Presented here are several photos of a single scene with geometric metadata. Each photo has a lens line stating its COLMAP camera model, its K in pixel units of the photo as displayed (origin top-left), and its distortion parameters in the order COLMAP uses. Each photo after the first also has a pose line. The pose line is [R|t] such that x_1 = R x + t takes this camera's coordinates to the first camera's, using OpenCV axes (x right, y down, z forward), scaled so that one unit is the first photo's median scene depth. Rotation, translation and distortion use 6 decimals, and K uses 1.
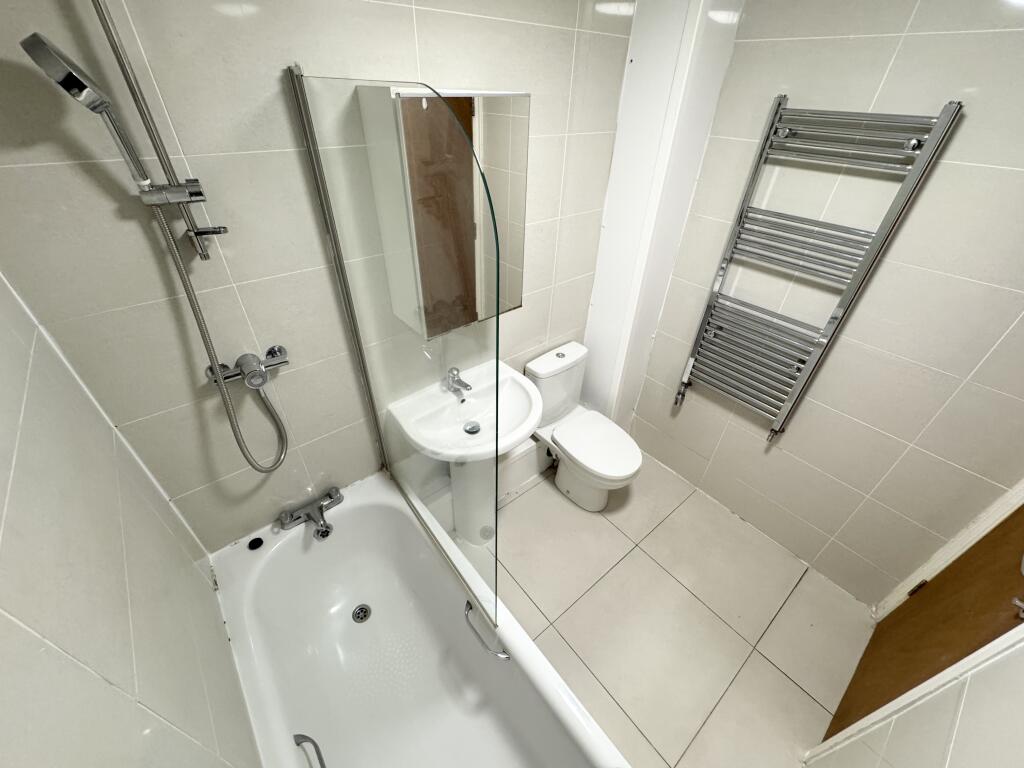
lens RADIAL K [[408.3, 0, 511.0], [0, 408.3, 381.7], [0, 0, 1]] dist [0.000636, 0.000160]
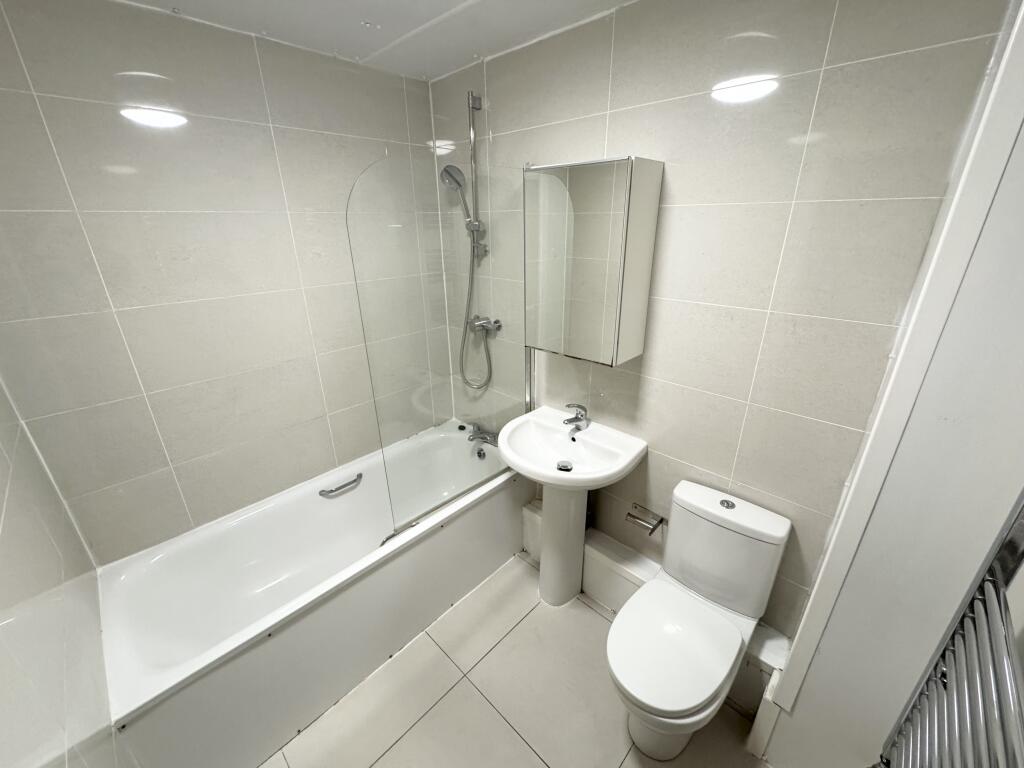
lens RADIAL K [[408.3, 0, 517.5], [0, 408.3, 388.1], [0, 0, 1]] dist [0.000636, 0.000160]
pose [[0.125638, 0.344258, -0.930431, 0.905319], [-0.576475, 0.788610, 0.213942, -0.227142], [0.807398, 0.509491, 0.297535, 0.583111]]
